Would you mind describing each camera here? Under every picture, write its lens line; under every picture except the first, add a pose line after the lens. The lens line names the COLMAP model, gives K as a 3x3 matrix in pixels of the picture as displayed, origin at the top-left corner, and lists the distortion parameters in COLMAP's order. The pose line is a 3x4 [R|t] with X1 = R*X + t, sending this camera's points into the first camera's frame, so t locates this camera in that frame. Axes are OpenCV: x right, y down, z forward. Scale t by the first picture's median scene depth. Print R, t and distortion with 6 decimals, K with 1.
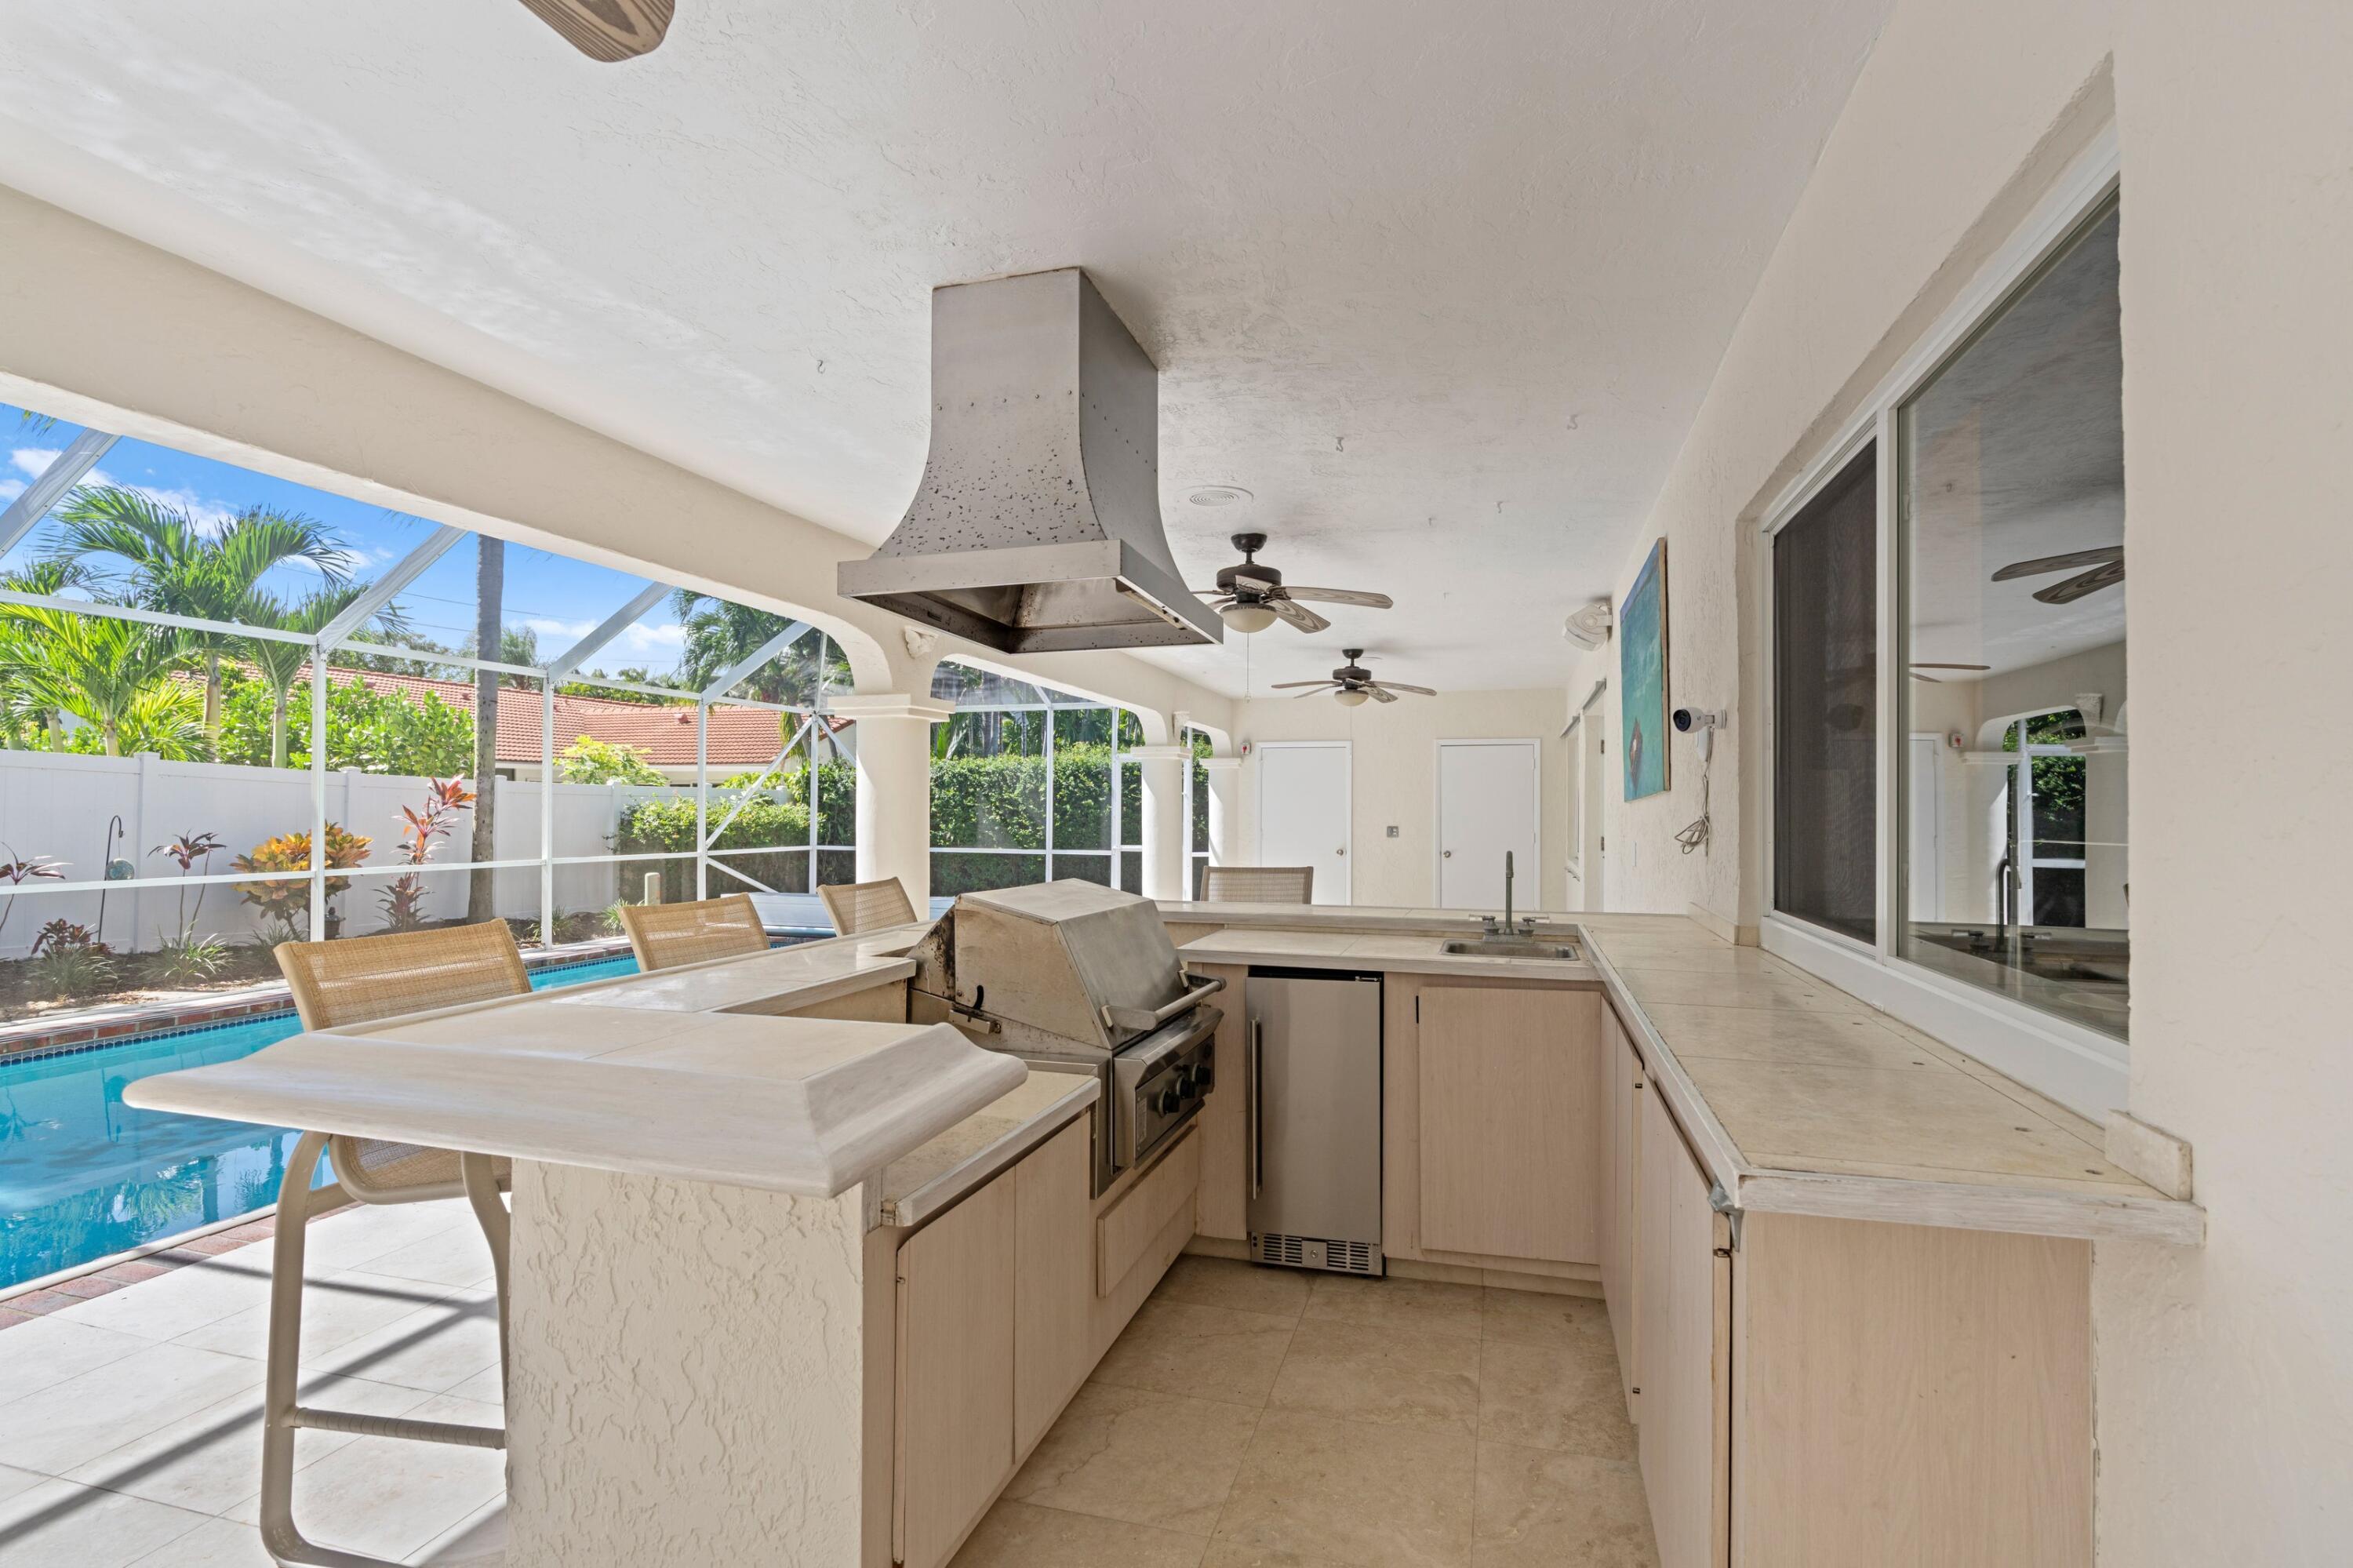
lens RADIAL K [[1101.8, 0, 1188.9], [0, 1101.8, 820.3], [0, 0, 1]] dist [-0.005205, 0.001137]
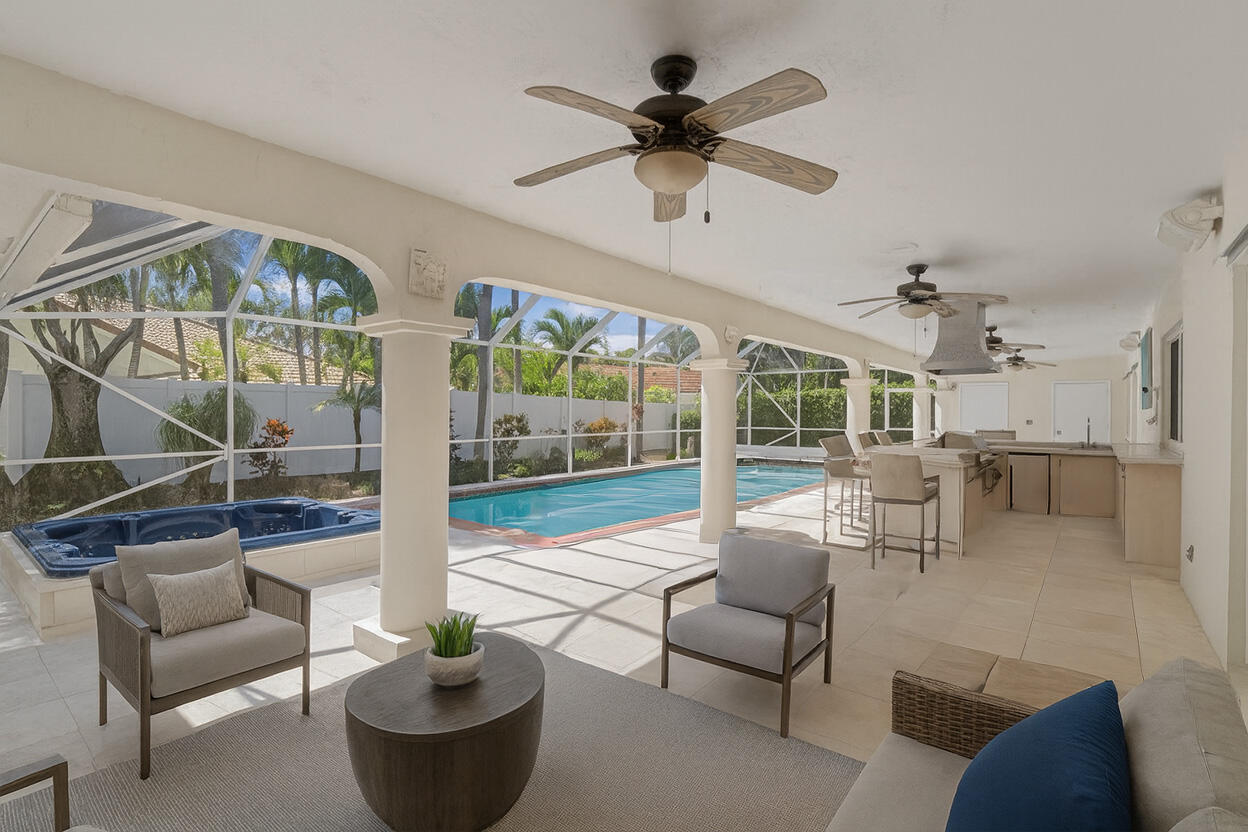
lens RADIAL K [[584.4, 0, 630.6], [0, 584.4, 435.2], [0, 0, 1]] dist [-0.005205, 0.001137]
pose [[0.932113, 0.010167, -0.362024, -0.121207], [0.001225, 0.999512, 0.031225, 0.000474], [0.362165, -0.029549, 0.931646, -0.385153]]
